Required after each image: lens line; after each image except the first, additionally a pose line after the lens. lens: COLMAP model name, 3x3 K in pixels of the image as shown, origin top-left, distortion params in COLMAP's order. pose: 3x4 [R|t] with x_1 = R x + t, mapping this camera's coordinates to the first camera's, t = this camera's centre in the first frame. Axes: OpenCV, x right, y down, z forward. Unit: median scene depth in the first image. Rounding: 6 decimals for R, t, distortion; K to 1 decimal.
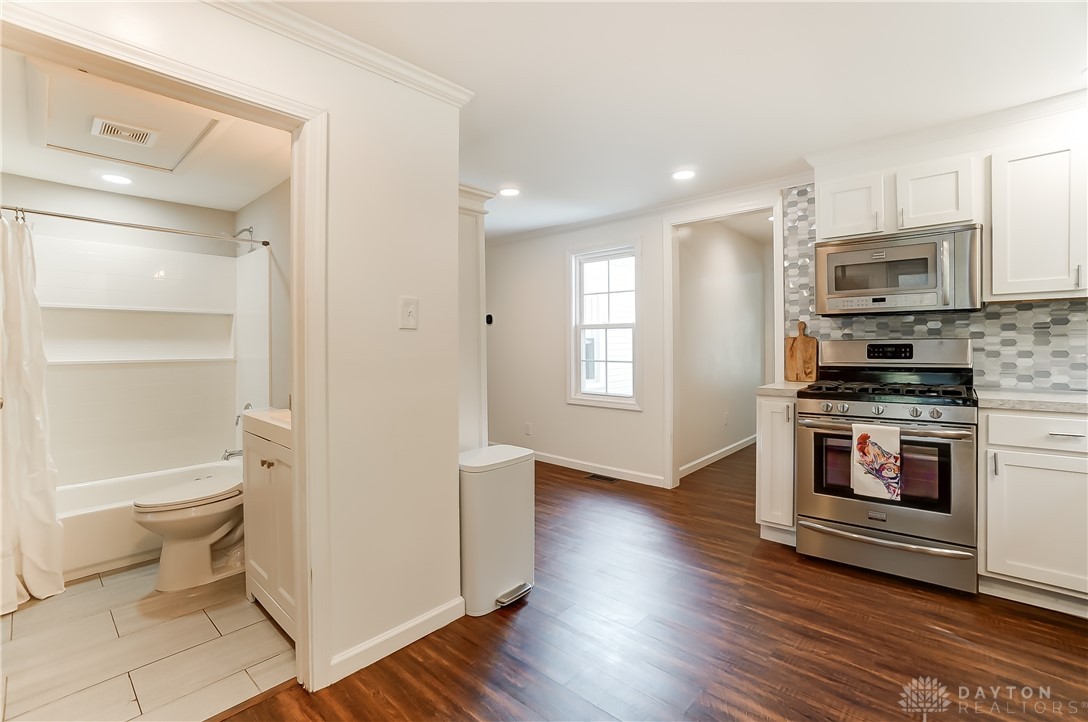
lens RADIAL K [[487.2, 0, 539.8], [0, 487.2, 351.6], [0, 0, 1]] dist [-0.067004, 0.023917]
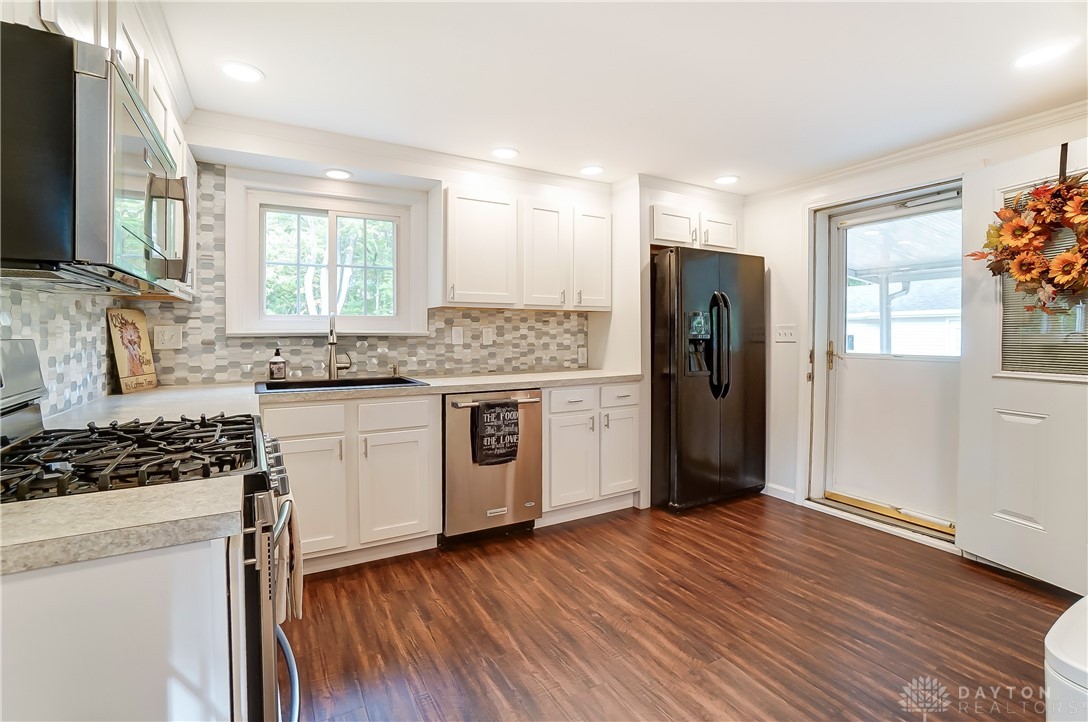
lens RADIAL K [[488.9, 0, 527.5], [0, 488.9, 340.4], [0, 0, 1]] dist [-0.062379, 0.019711]
pose [[-0.944034, 0.005486, 0.329804, 0.232497], [0.016689, 0.999376, 0.031145, -0.035645], [-0.329427, 0.034906, -0.943536, 1.409750]]
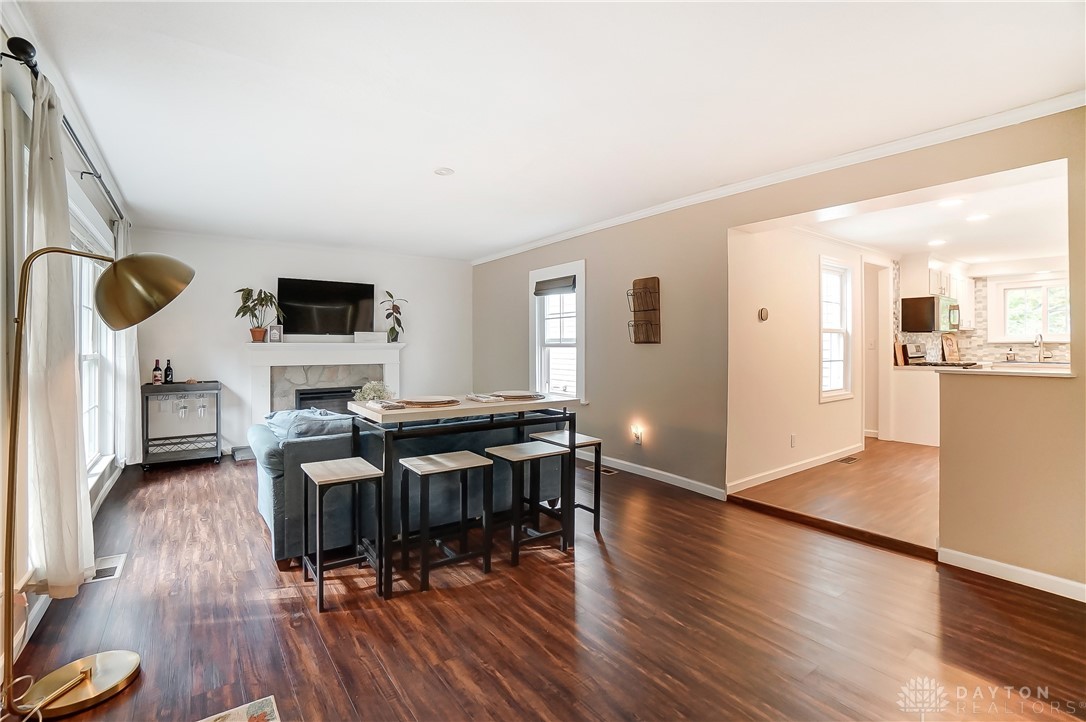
lens RADIAL K [[488.0, 0, 526.5], [0, 488.0, 340.4], [0, 0, 1]] dist [-0.062379, 0.019711]
pose [[0.218846, 0.012253, 0.975682, -2.106093], [0.020591, 0.999640, -0.017172, -0.047453], [-0.975542, 0.023849, 0.218515, 2.692139]]
